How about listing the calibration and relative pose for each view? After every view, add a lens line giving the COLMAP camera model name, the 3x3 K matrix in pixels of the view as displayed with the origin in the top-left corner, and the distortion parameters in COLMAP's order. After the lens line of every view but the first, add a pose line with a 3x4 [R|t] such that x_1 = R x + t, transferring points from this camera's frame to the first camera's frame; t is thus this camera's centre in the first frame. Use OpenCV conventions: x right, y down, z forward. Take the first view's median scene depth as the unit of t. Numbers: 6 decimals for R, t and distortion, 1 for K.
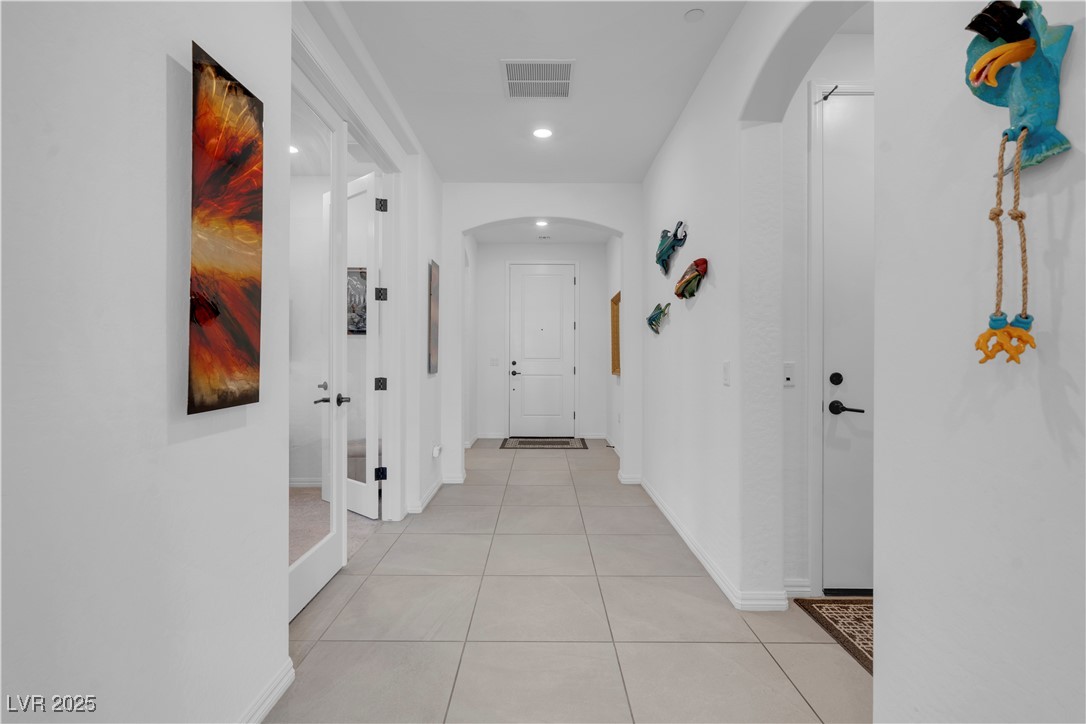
lens RADIAL K [[494.1, 0, 531.1], [0, 494.1, 352.4], [0, 0, 1]] dist [-0.008270, 0.003063]
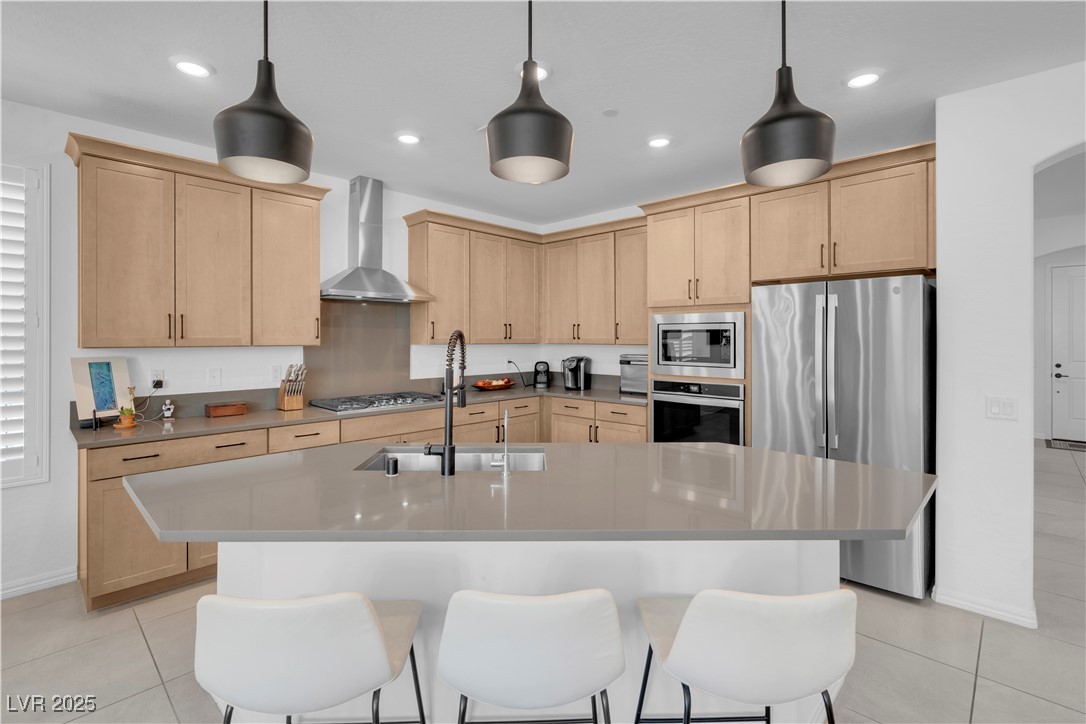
lens RADIAL K [[494.1, 0, 543.2], [0, 494.1, 341.4], [0, 0, 1]] dist [-0.008270, 0.003063]
pose [[0.734689, 0.002200, -0.678401, -0.326375], [0.003062, 0.999974, 0.006558, -0.101813], [0.678397, -0.006895, 0.734663, -1.184709]]
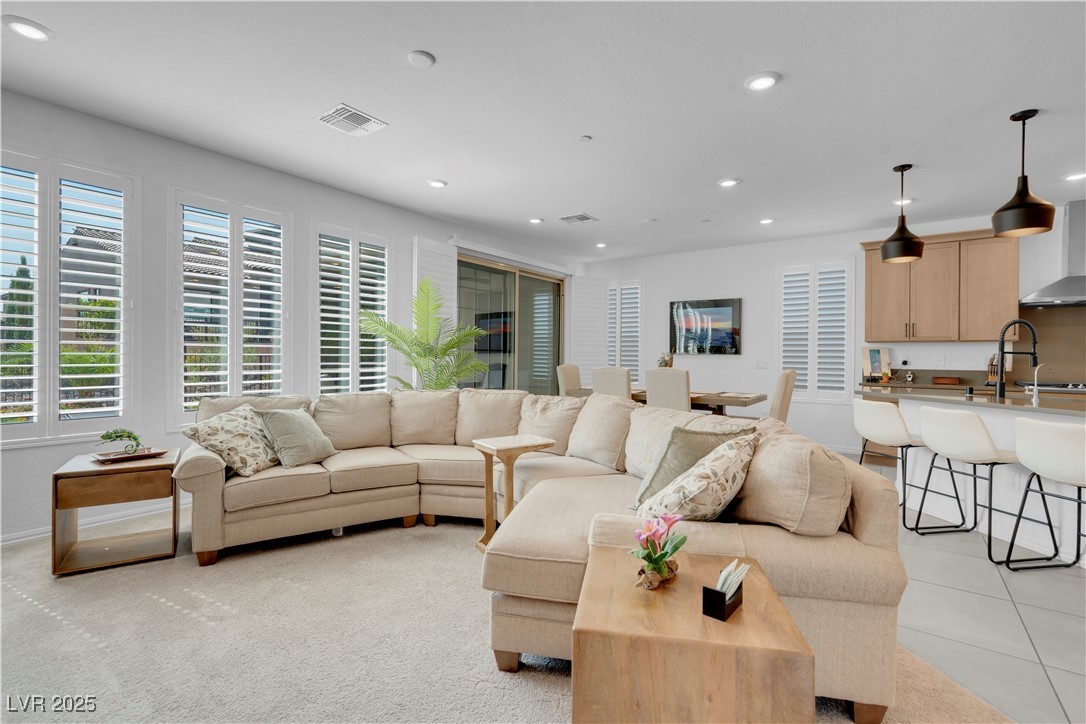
lens RADIAL K [[494.1, 0, 534.8], [0, 494.1, 355.1], [0, 0, 1]] dist [-0.008270, 0.003063]
pose [[-0.580055, -0.008237, -0.814536, 0.869598], [-0.006559, 0.999964, -0.005441, -0.005990], [0.814551, 0.002186, -0.580088, -1.013850]]
